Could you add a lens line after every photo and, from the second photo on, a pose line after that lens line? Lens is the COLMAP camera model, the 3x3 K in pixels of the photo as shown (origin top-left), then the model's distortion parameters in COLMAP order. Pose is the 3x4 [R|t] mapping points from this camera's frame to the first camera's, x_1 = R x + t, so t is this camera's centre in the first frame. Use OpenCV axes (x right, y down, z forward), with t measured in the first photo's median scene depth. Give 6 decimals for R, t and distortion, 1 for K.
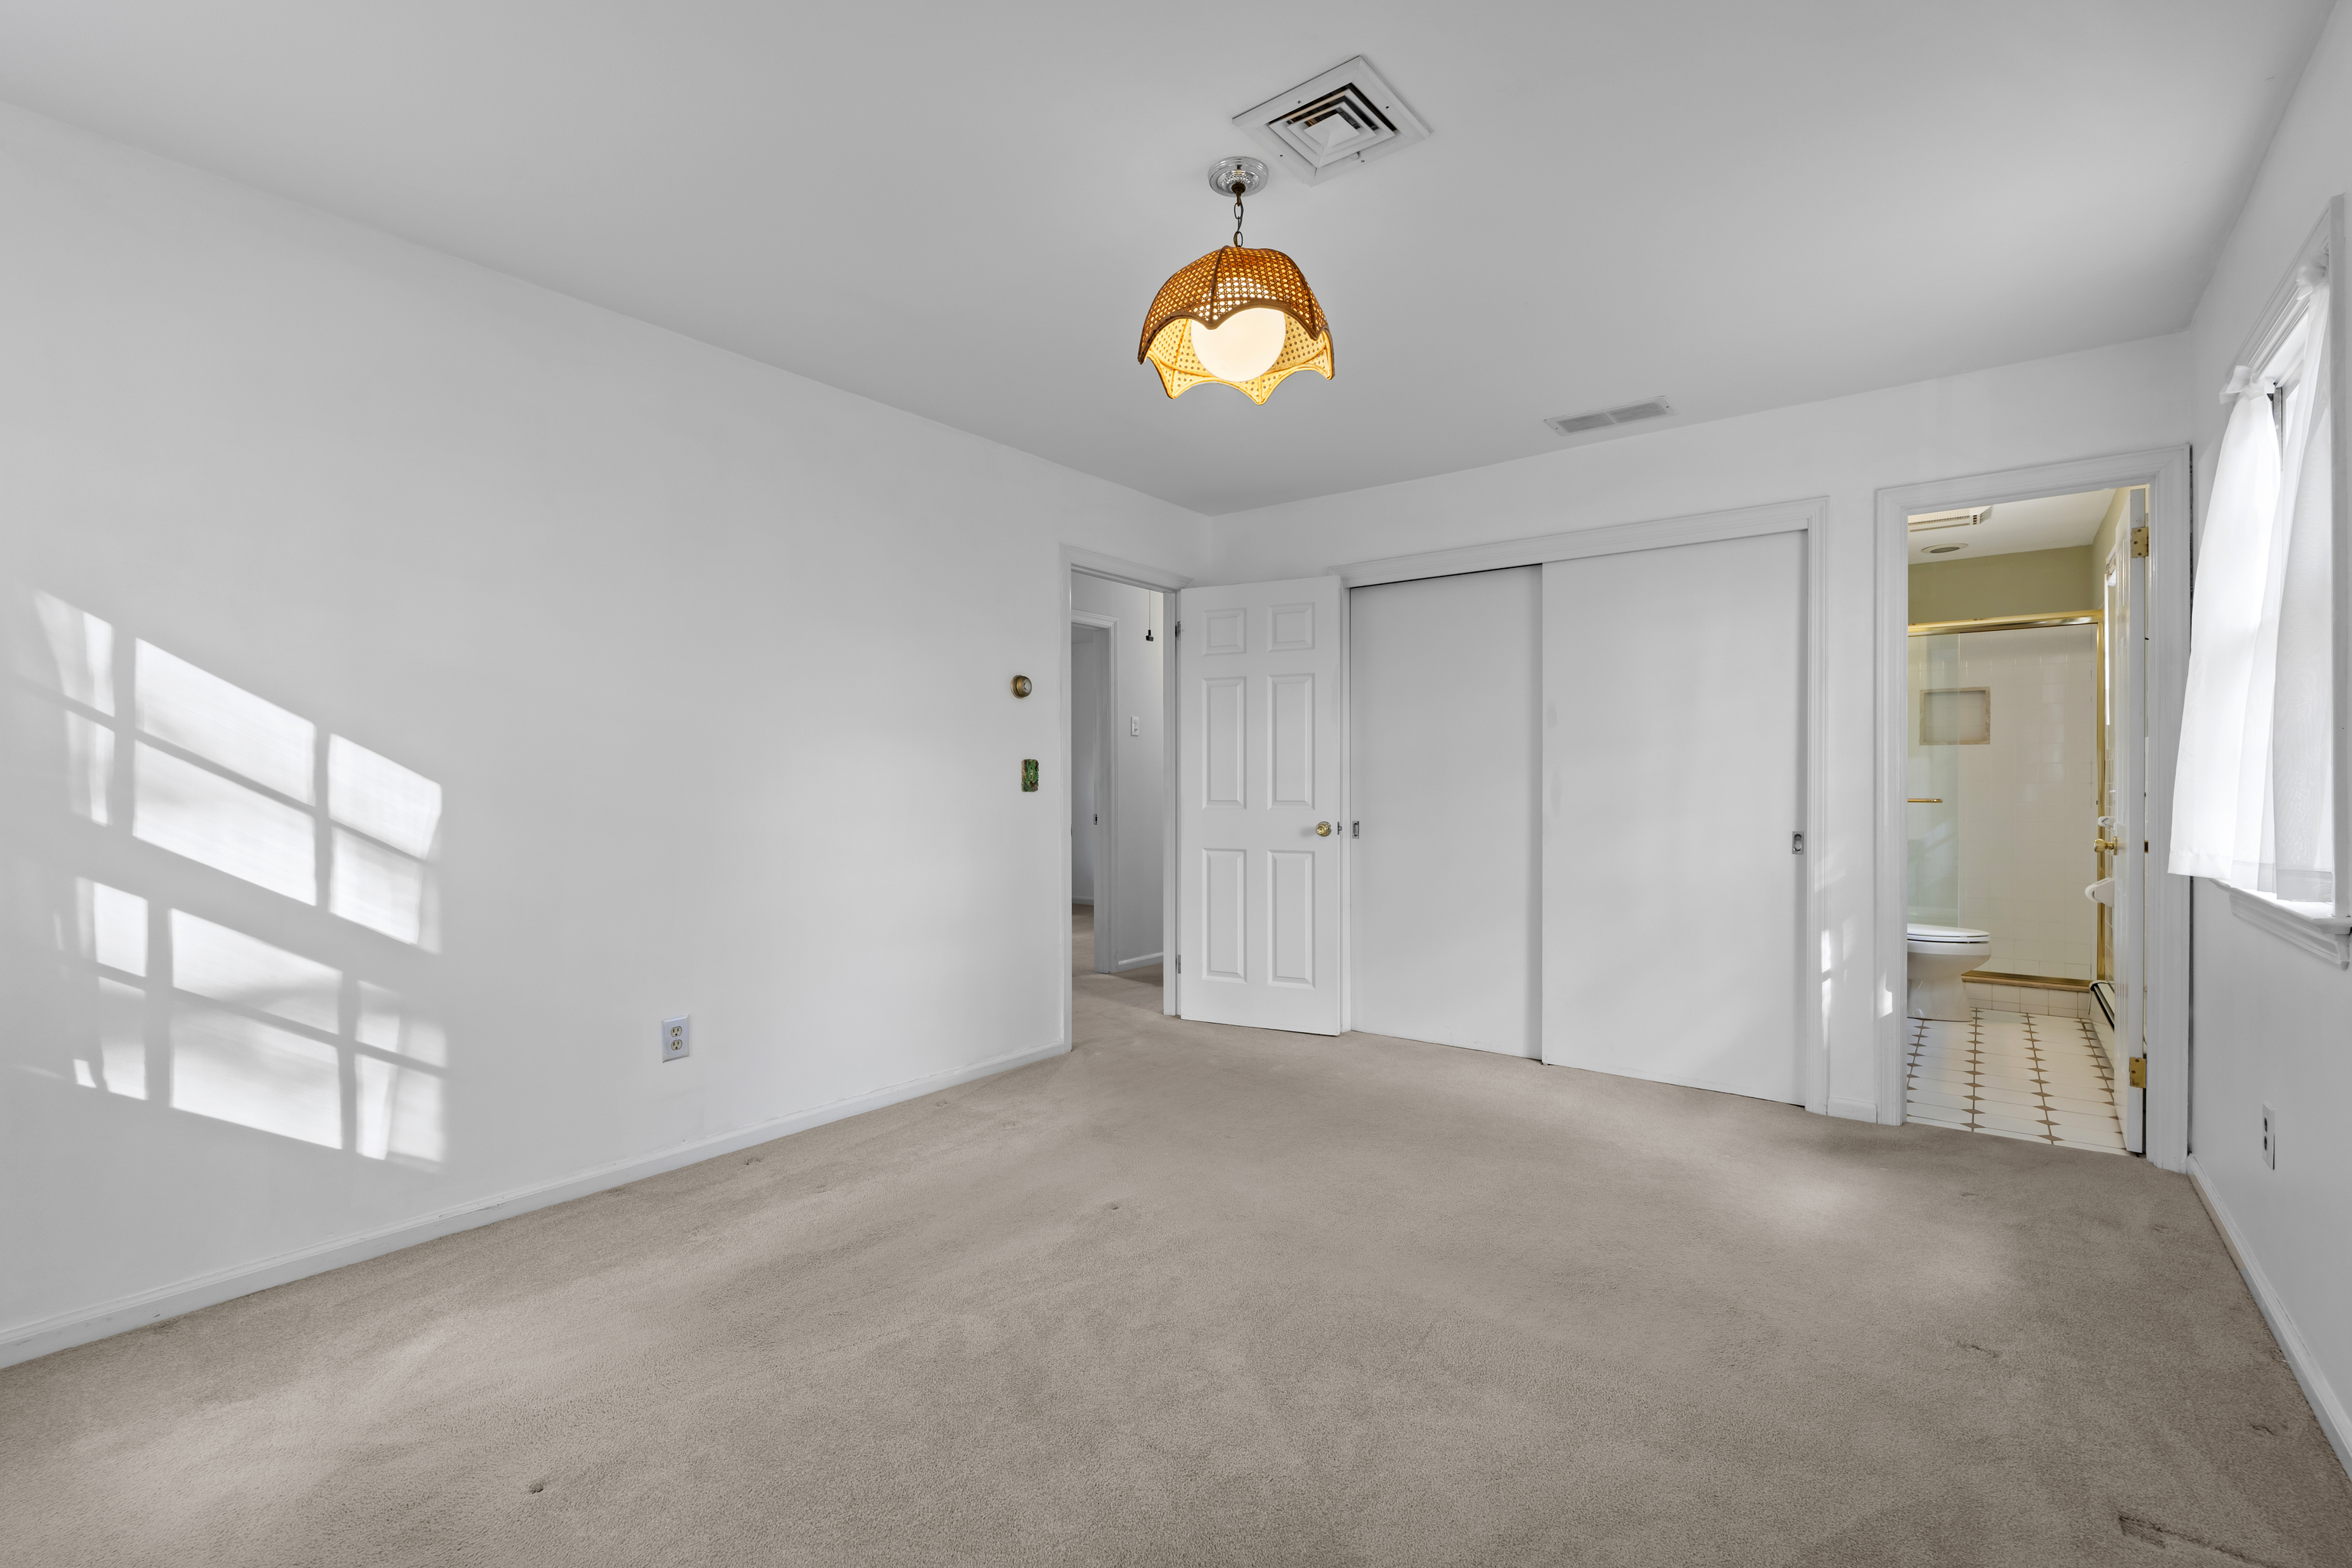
lens RADIAL K [[1041.6, 0, 1179.7], [0, 1041.6, 779.5], [0, 0, 1]] dist [-0.008461, 0.001507]
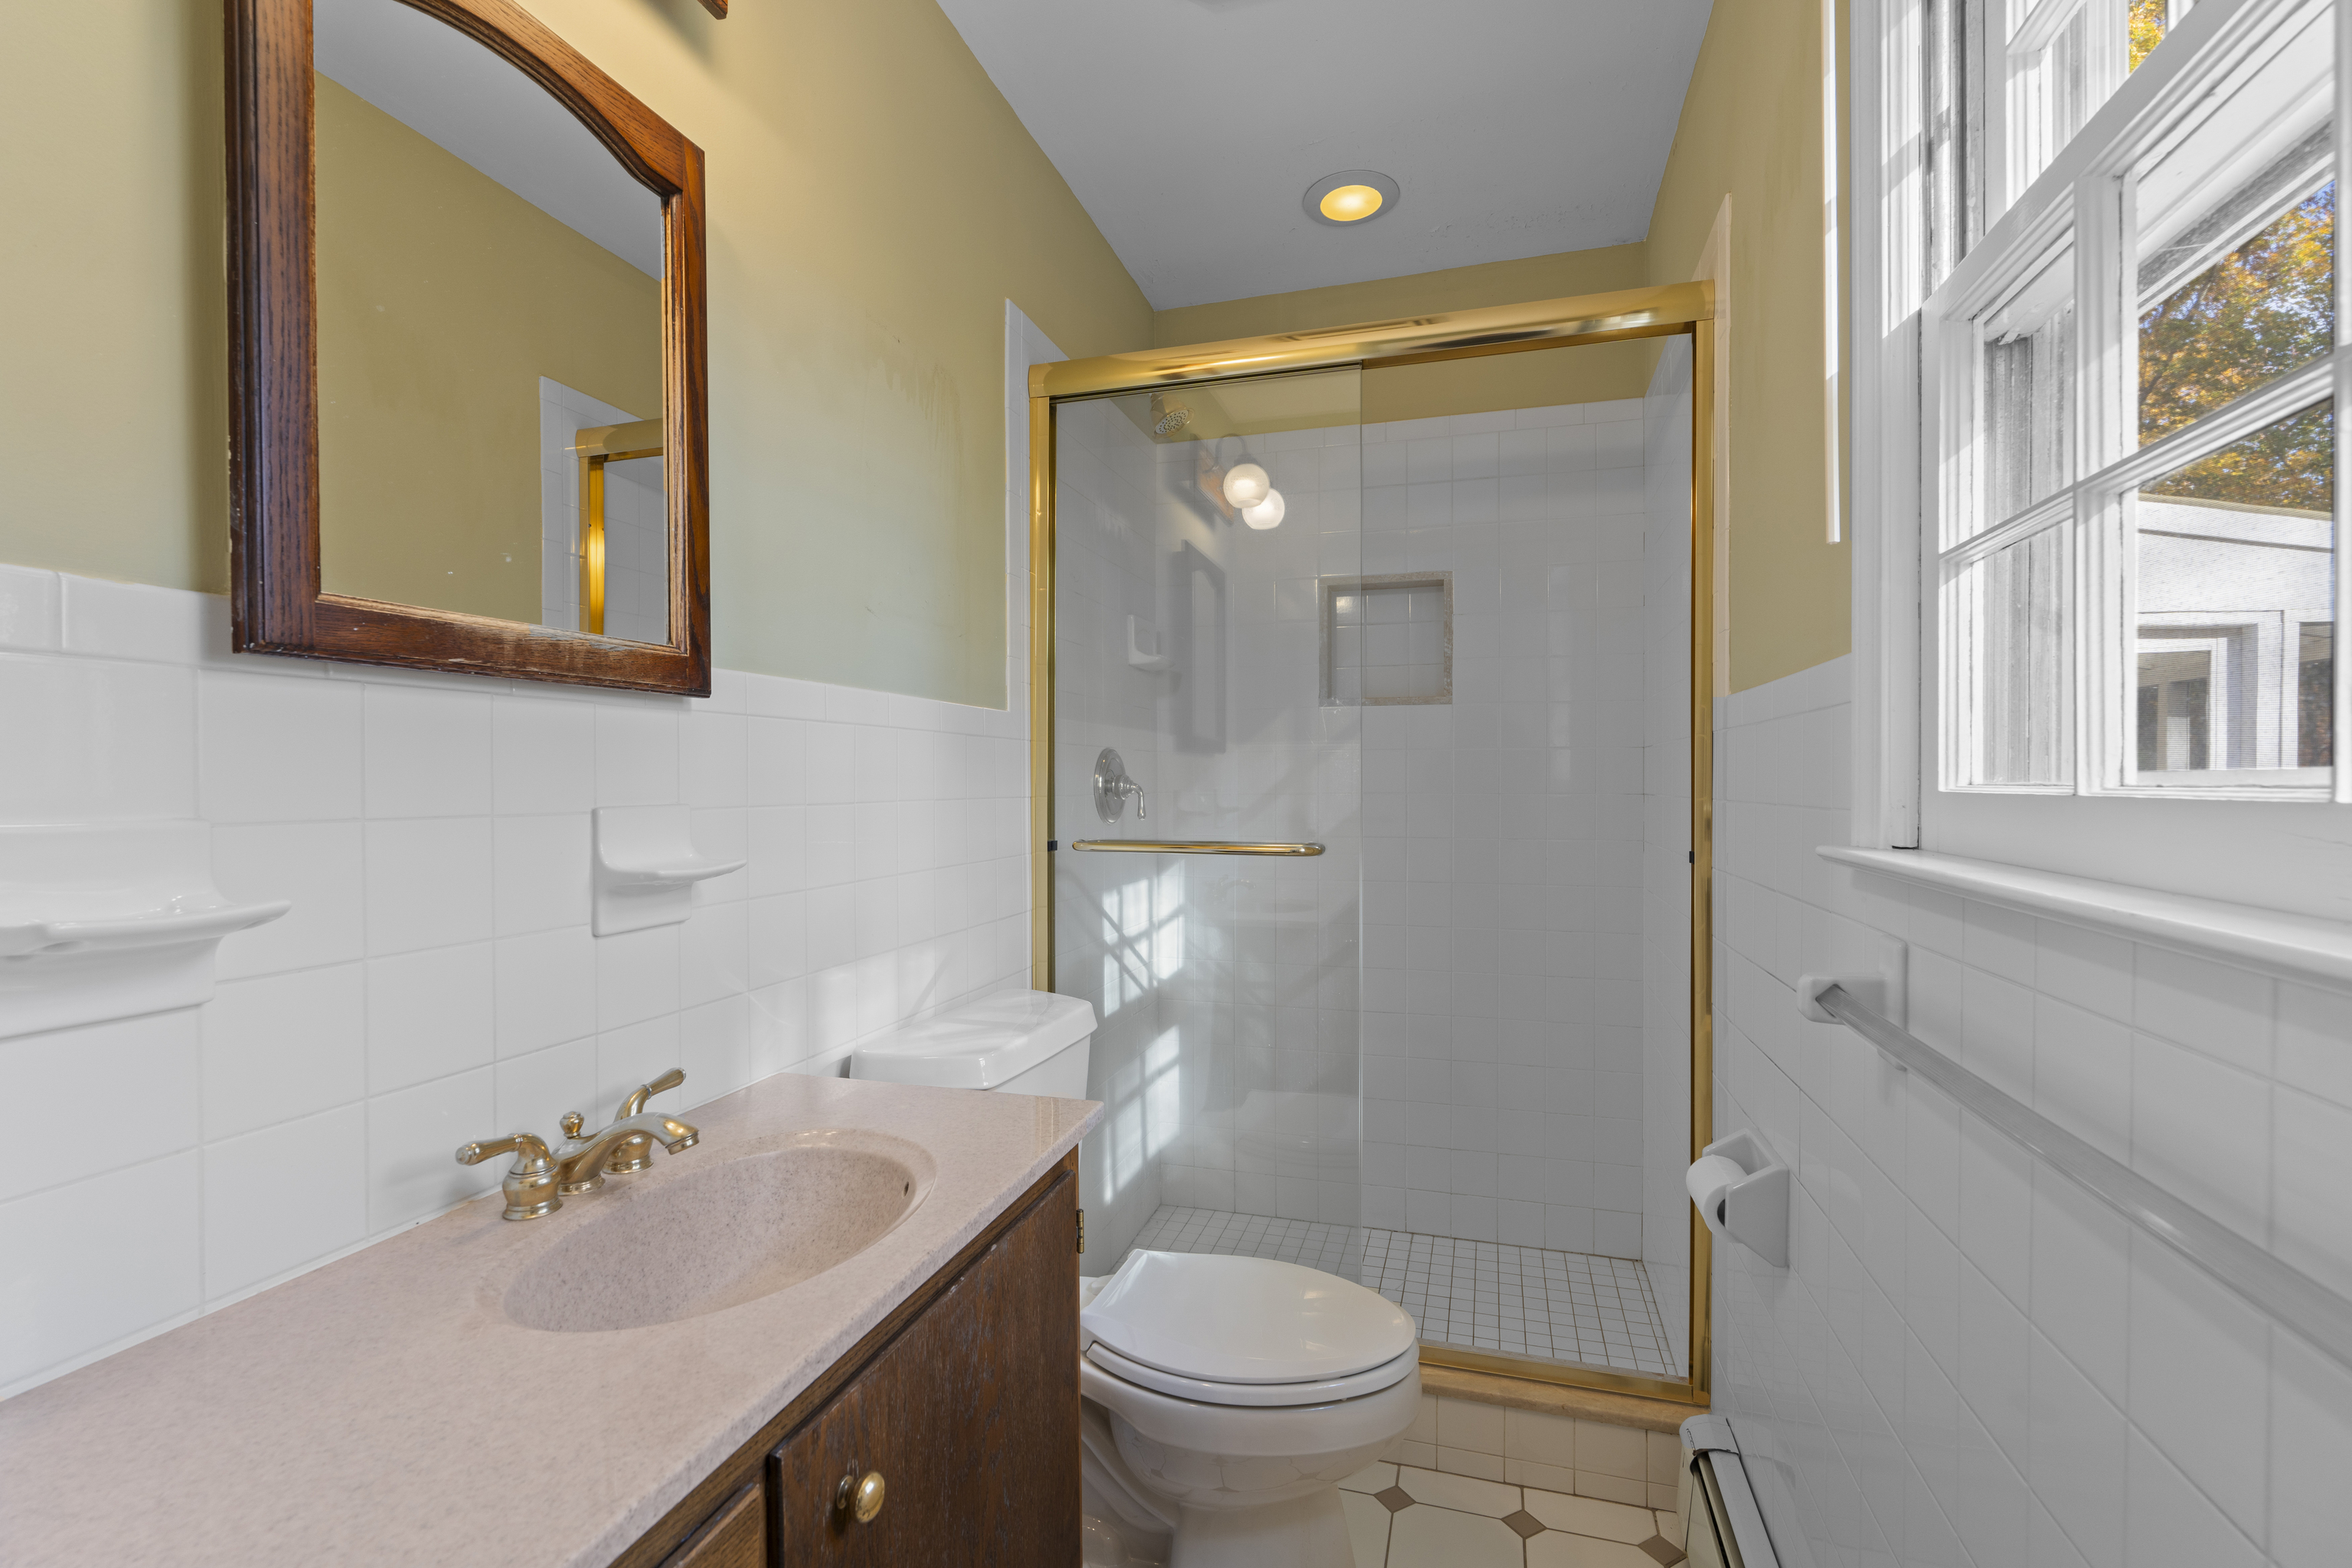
lens RADIAL K [[1041.6, 0, 1174.7], [0, 1041.6, 788.1], [0, 0, 1]] dist [-0.008461, 0.001507]
pose [[0.934198, -0.002199, 0.356748, 0.517006], [-0.000603, 0.999970, 0.007743, -0.002343], [-0.356754, -0.007449, 0.934169, 0.633116]]
